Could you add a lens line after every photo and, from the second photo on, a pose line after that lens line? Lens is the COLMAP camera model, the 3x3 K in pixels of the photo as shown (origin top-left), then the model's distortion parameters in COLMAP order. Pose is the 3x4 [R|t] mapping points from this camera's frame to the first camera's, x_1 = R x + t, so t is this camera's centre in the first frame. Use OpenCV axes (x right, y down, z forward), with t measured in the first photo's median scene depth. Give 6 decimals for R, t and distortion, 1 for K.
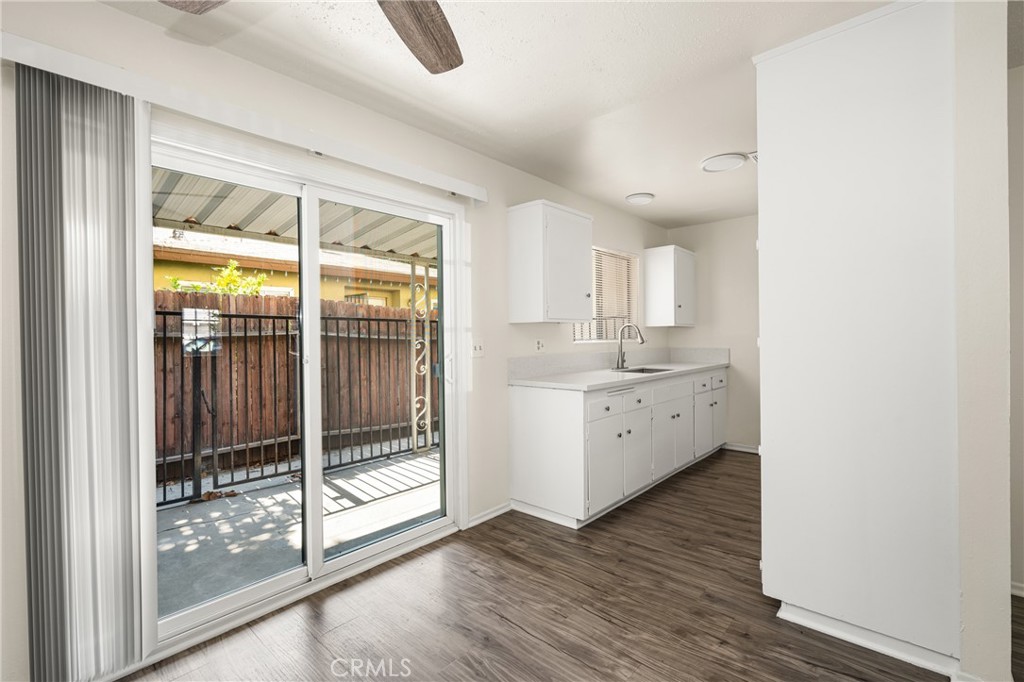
lens RADIAL K [[461.2, 0, 512.0], [0, 461.2, 336.0], [0, 0, 1]] dist [0.000471, 0.000192]
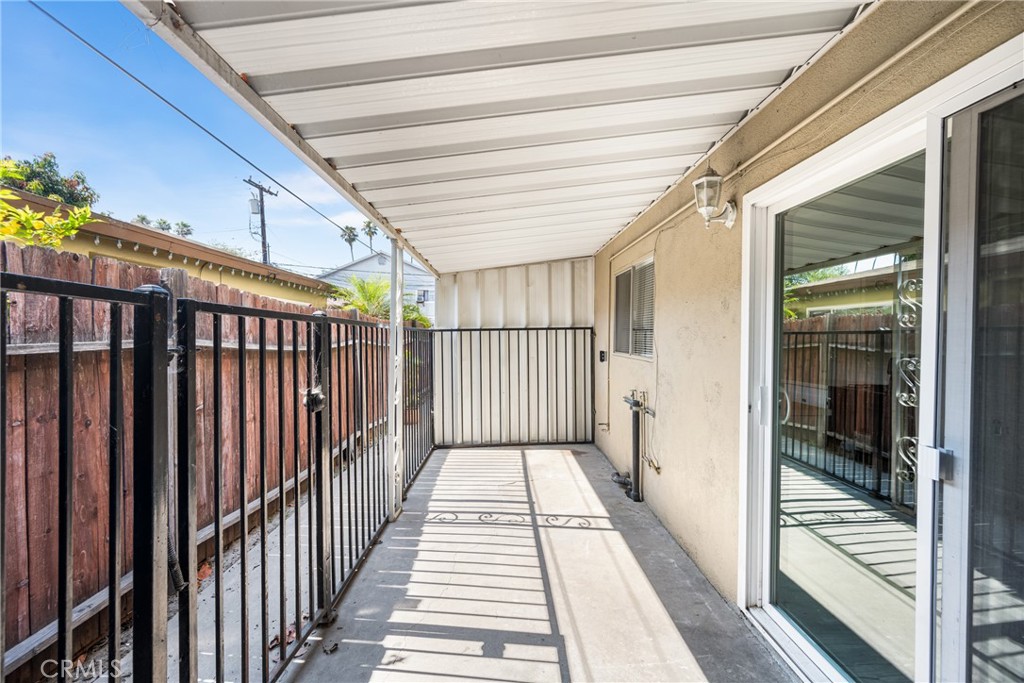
lens RADIAL K [[415.6, 0, 512.0], [0, 415.6, 339.6], [0, 0, 1]] dist [0.001144, 0.000010]
pose [[0.746259, -0.003885, 0.665645, -0.523793], [0.002996, 0.999992, 0.002477, -0.011182], [-0.665649, 0.000146, 0.746265, 0.474849]]
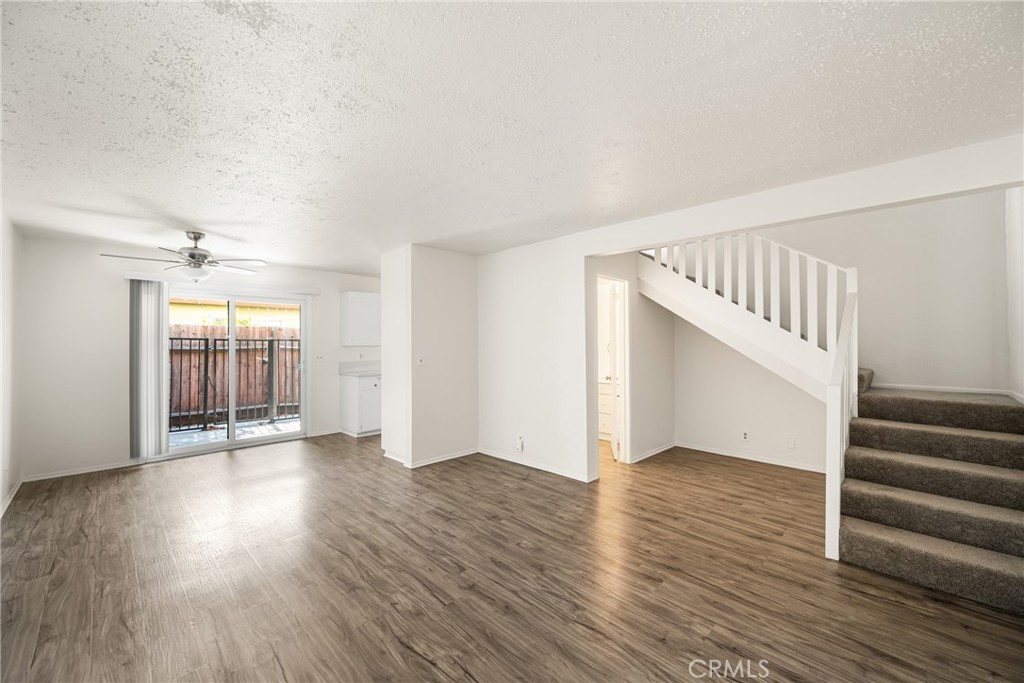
lens RADIAL K [[415.6, 0, 511.8], [0, 415.6, 341.7], [0, 0, 1]] dist [0.001144, 0.000010]
pose [[0.998040, 0.002164, -0.062541, 0.619685], [-0.002061, 0.999996, 0.001709, -0.037332], [0.062545, -0.001577, 0.998041, -0.603268]]
